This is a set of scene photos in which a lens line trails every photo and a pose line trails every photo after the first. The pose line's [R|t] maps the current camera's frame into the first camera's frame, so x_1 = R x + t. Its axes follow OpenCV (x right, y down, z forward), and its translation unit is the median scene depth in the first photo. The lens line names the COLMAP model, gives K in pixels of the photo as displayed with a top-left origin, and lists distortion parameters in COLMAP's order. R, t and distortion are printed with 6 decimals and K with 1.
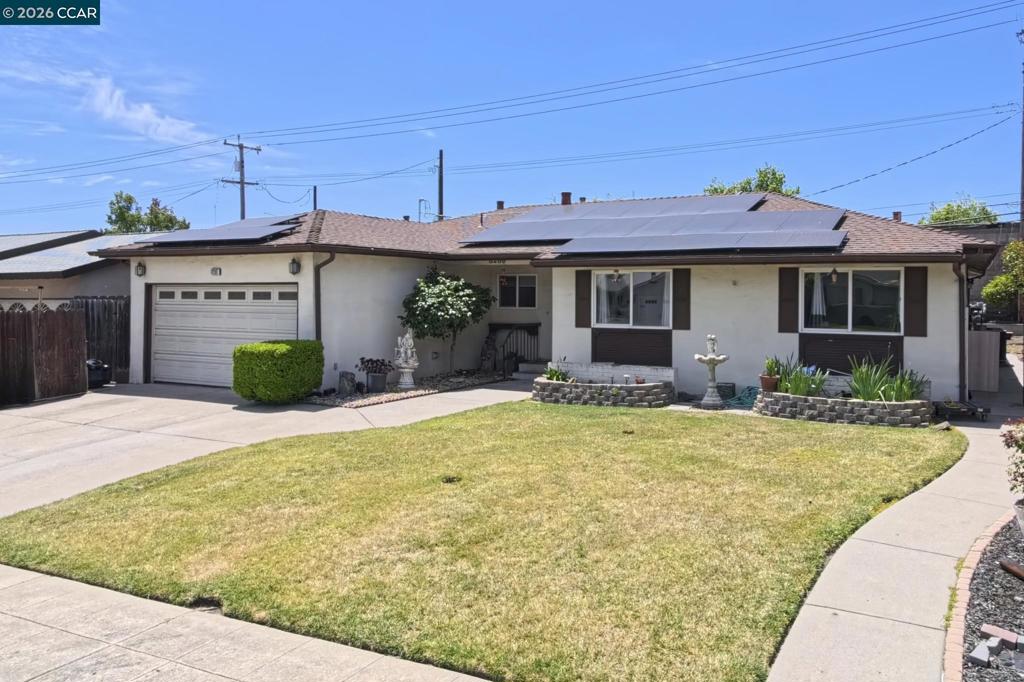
lens RADIAL K [[449.0, 0, 512.0], [0, 449.0, 298.8], [0, 0, 1]] dist [0.001160, 0.000120]
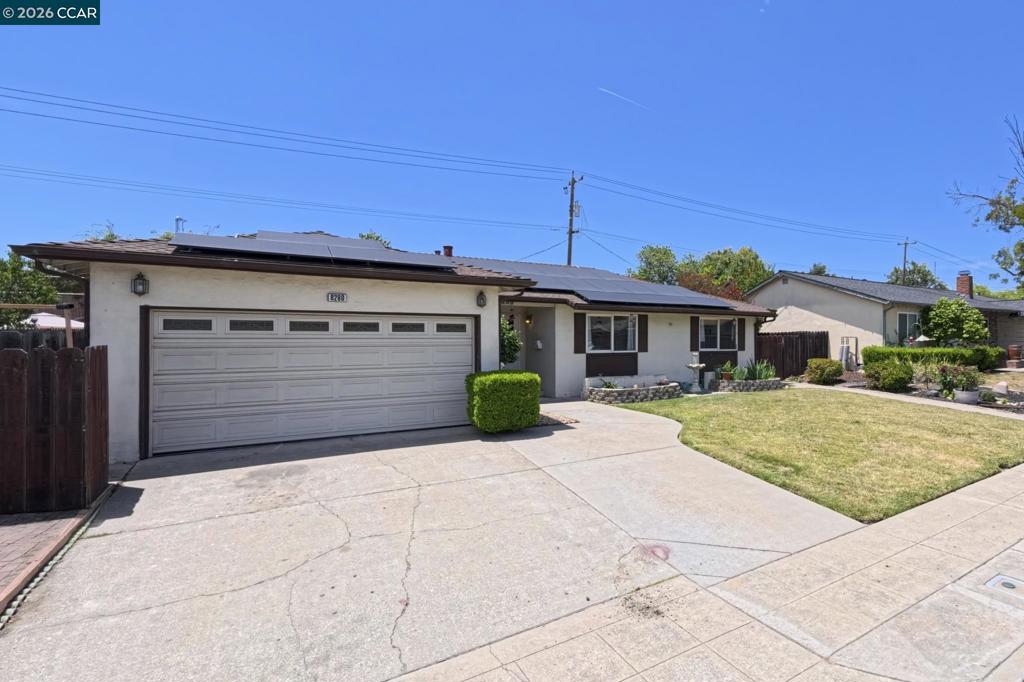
lens RADIAL K [[361.5, 0, 515.4], [0, 361.5, 337.2], [0, 0, 1]] dist [-0.001376, -0.000034]
pose [[0.760130, -0.002944, 0.649764, -0.835888], [-0.002998, 0.999963, 0.008039, 0.005547], [-0.649764, -0.008059, 0.760093, 0.294356]]
